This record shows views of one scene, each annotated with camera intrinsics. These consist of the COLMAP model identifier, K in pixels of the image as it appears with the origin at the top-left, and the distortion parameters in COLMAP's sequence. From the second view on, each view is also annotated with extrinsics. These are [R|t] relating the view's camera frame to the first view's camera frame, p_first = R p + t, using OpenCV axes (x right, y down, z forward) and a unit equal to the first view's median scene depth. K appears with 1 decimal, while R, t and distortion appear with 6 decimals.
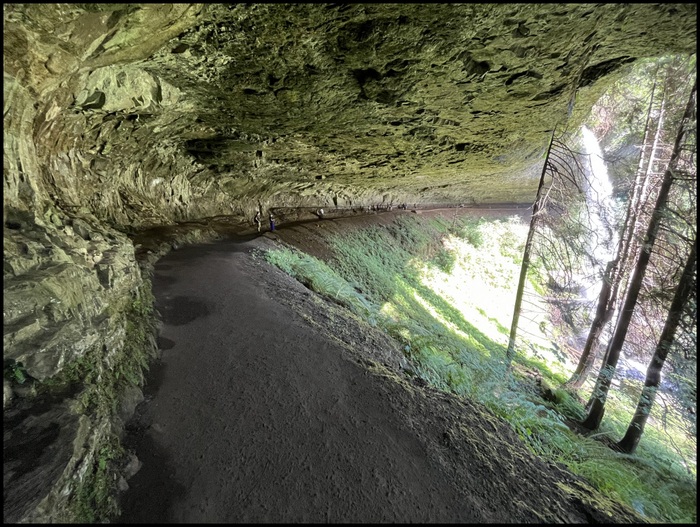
lens RADIAL K [[280.6, 0, 351.2], [0, 280.6, 263.2], [0, 0, 1]] dist [-0.000543, 0.000031]
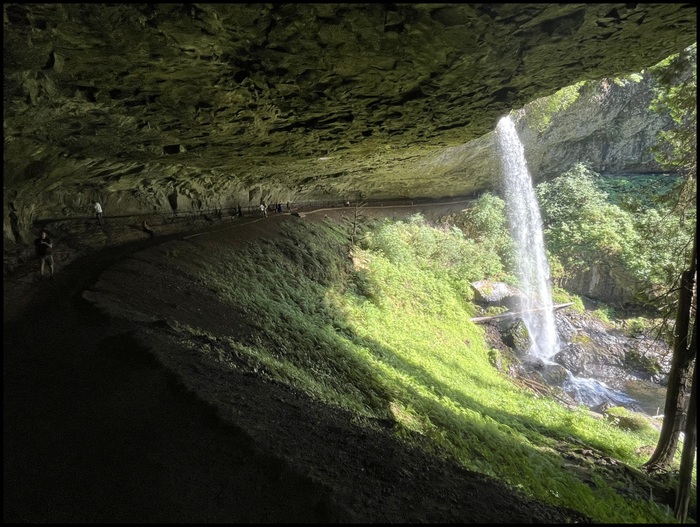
lens RADIAL K [[395.4, 0, 349.1], [0, 395.4, 263.6], [0, 0, 1]] dist [-0.000197, -0.000209]
pose [[0.883656, -0.100669, 0.457185, -0.113903], [0.127105, 0.991512, -0.027348, -0.045343], [-0.450551, 0.082277, 0.888951, 0.209705]]
